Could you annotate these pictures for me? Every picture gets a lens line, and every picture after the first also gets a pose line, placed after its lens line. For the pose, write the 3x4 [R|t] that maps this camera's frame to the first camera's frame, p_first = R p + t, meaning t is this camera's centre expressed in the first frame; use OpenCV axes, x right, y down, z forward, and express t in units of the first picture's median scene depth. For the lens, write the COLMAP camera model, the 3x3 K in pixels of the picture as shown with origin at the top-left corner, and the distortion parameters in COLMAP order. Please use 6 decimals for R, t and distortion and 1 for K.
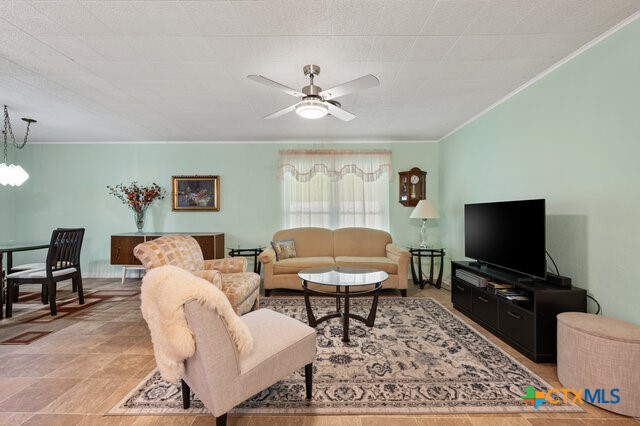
lens RADIAL K [[253.2, 0, 320.8], [0, 253.2, 213.8], [0, 0, 1]] dist [-0.003099, 0.000829]
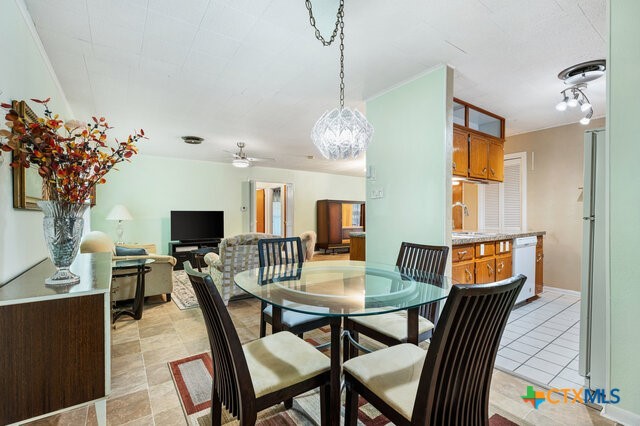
lens RADIAL K [[293.8, 0, 321.2], [0, 293.8, 218.6], [0, 0, 1]] dist [0.005186, -0.001564]
pose [[-0.581486, -0.004589, 0.813544, -1.381838], [0.005223, 0.999942, 0.009374, 0.002552], [-0.813540, 0.009699, -0.581428, 1.112306]]
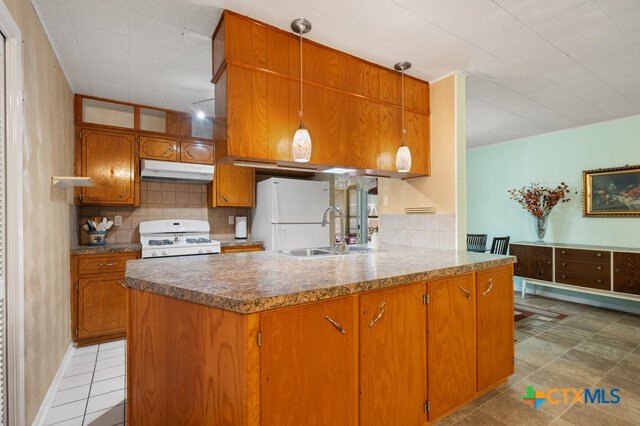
lens RADIAL K [[293.8, 0, 317.3], [0, 293.8, 215.4], [0, 0, 1]] dist [0.005186, -0.001564]
pose [[0.541565, -0.002596, -0.840655, -0.329745], [0.001937, 0.999996, -0.001840, -0.018448], [0.840657, -0.000632, 0.541568, -0.191504]]
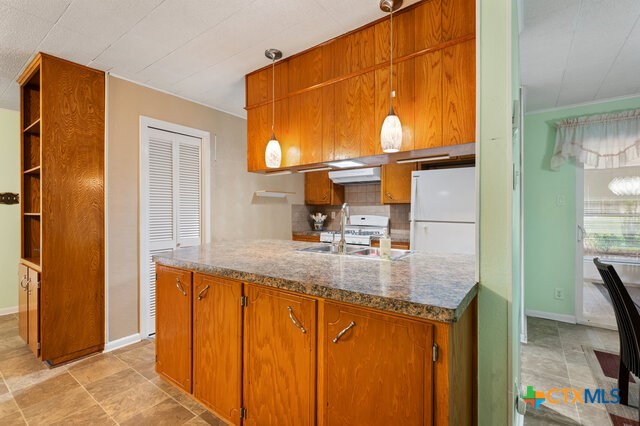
lens RADIAL K [[293.8, 0, 313.5], [0, 293.8, 211.5], [0, 0, 1]] dist [0.005186, -0.001564]
pose [[-0.588073, -0.001550, -0.808806, -0.329494], [-0.004729, 0.999988, 0.001522, -0.023309], [0.808794, 0.004719, -0.588073, 0.481100]]
